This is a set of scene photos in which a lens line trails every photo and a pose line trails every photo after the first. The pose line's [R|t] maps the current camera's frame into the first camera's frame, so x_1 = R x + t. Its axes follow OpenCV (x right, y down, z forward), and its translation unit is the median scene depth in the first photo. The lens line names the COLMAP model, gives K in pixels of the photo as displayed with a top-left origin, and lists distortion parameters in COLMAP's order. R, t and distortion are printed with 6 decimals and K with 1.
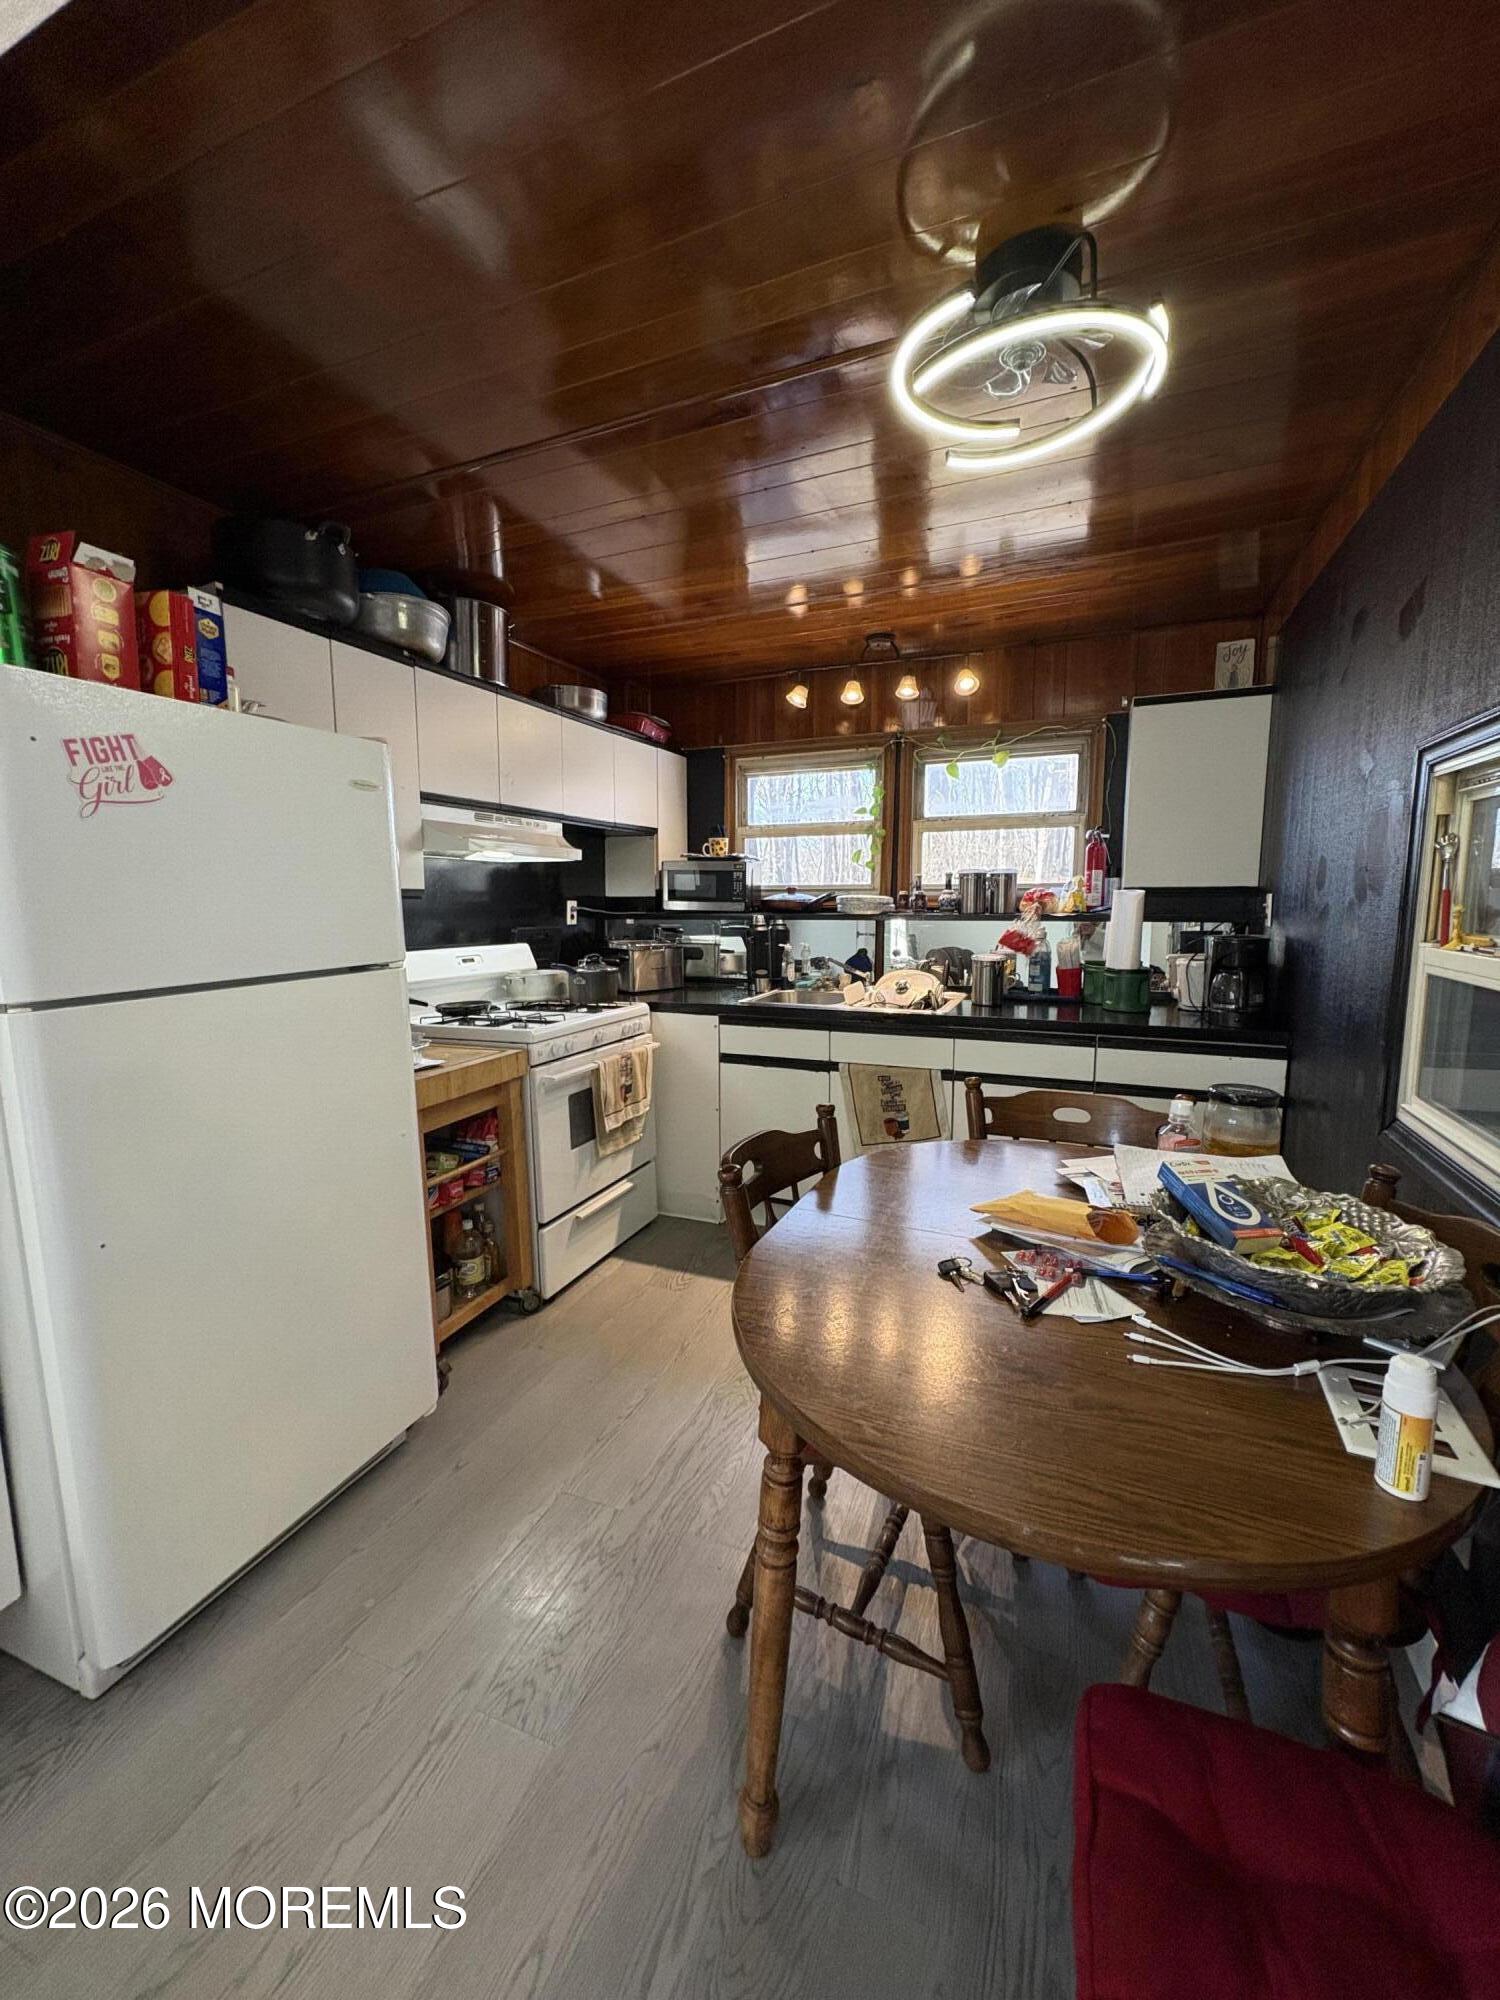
lens RADIAL K [[792.3, 0, 753.4], [0, 792.3, 1005.6], [0, 0, 1]] dist [0.000515, 0.000539]
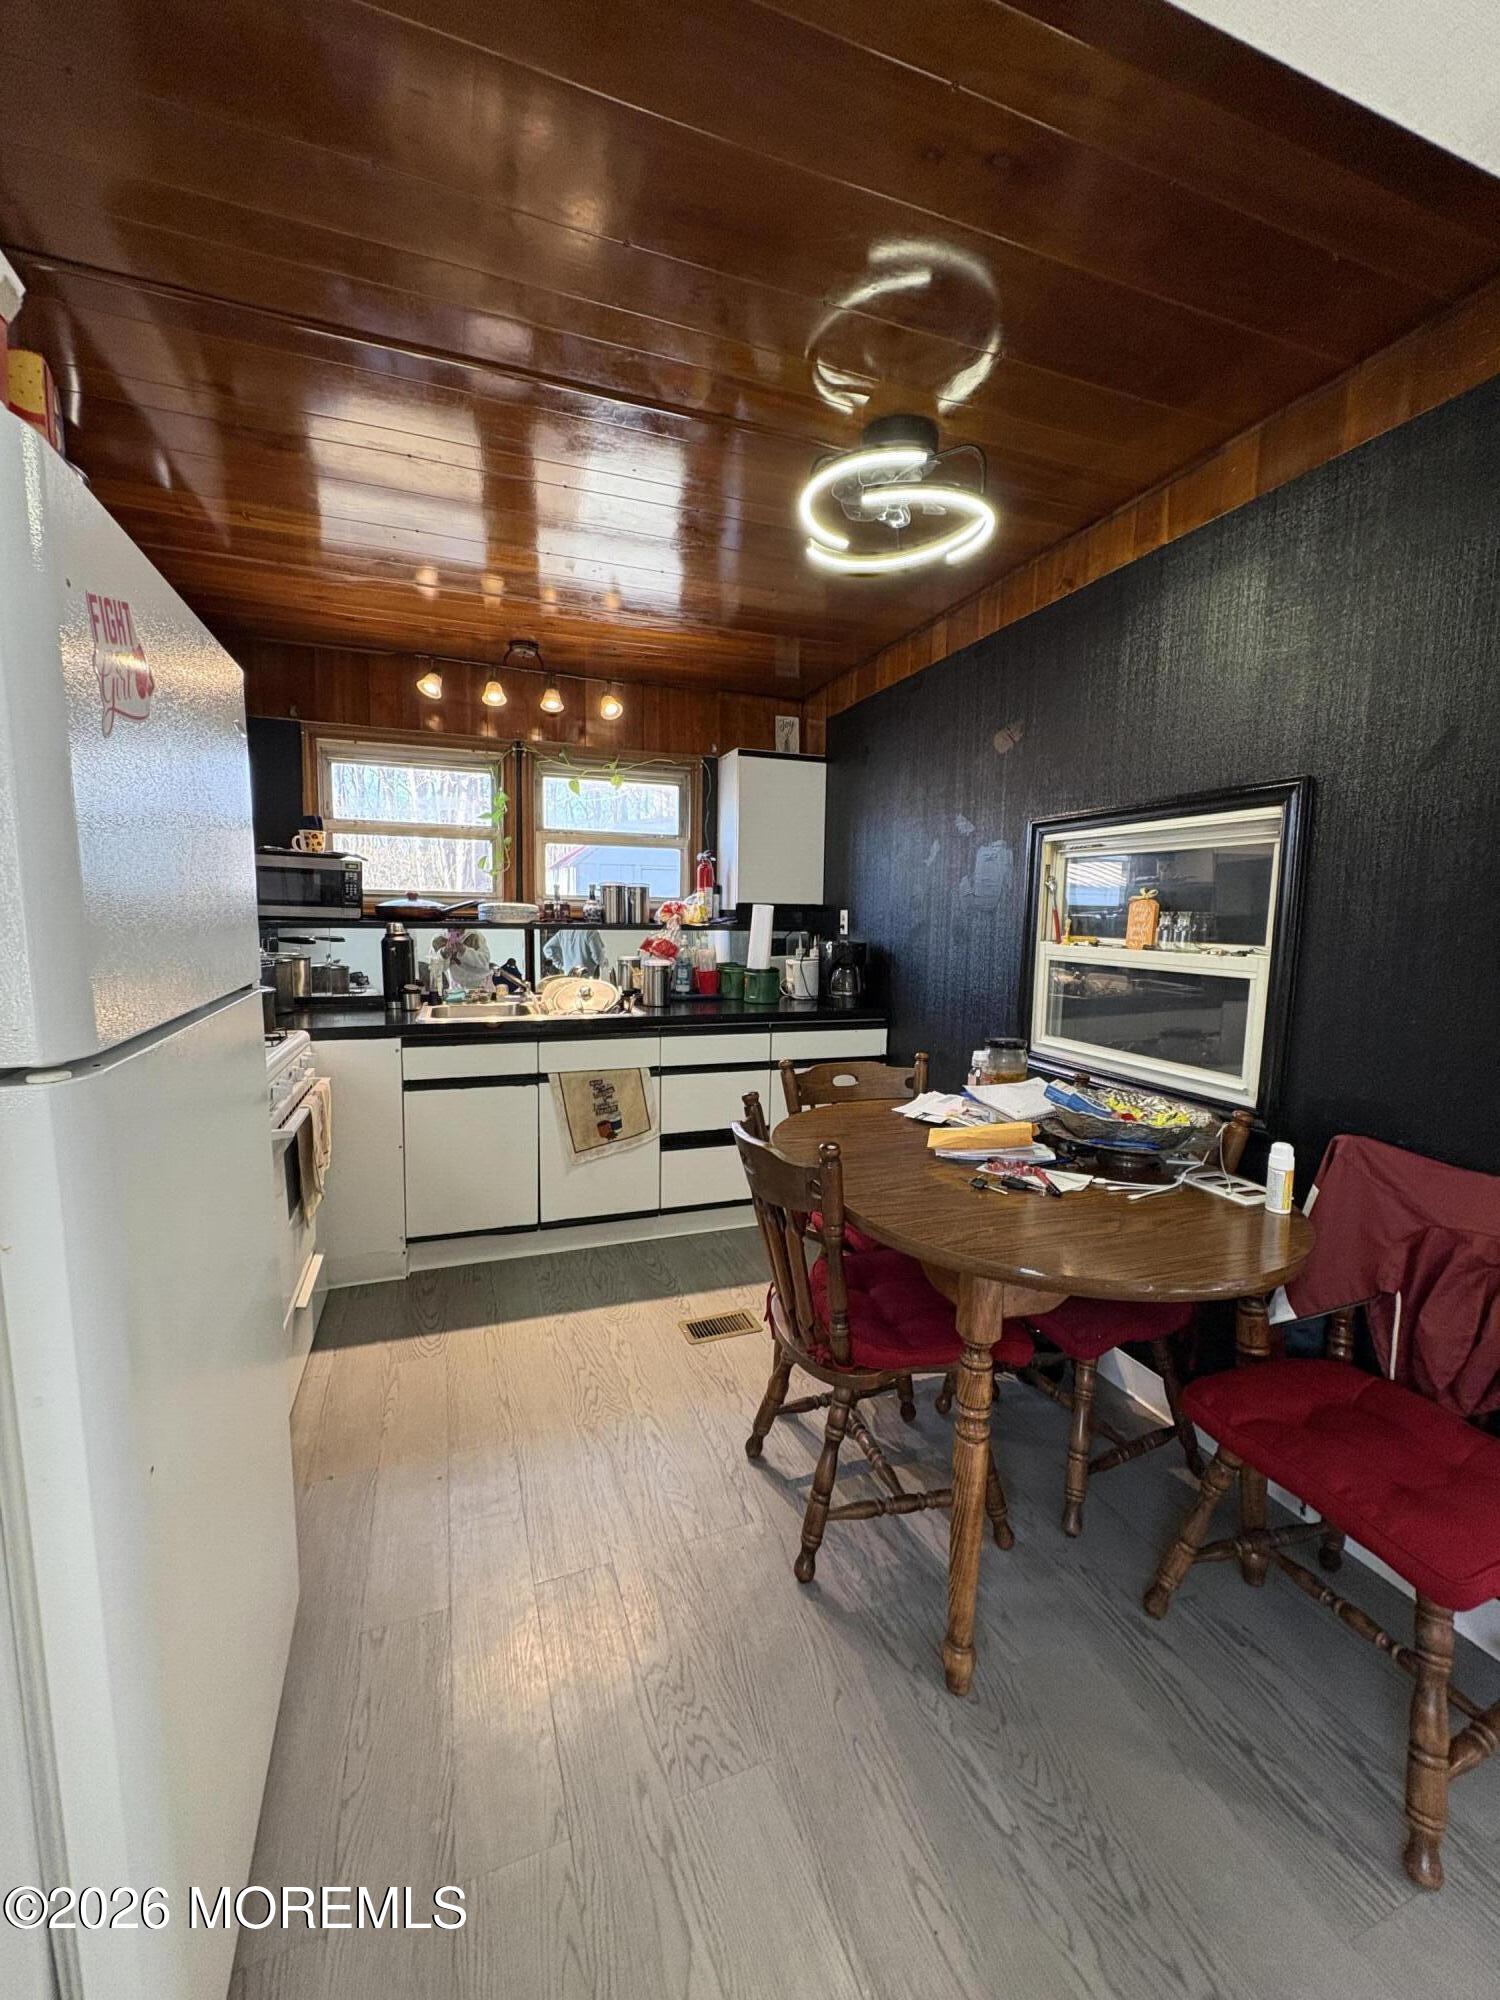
lens RADIAL K [[792.3, 0, 749.8], [0, 792.3, 1002.0], [0, 0, 1]] dist [0.000515, 0.000539]
pose [[0.731267, -0.059449, 0.679496, -0.329453], [0.073280, 0.997276, 0.008389, -0.005418], [-0.678144, 0.043659, 0.733631, 0.095770]]
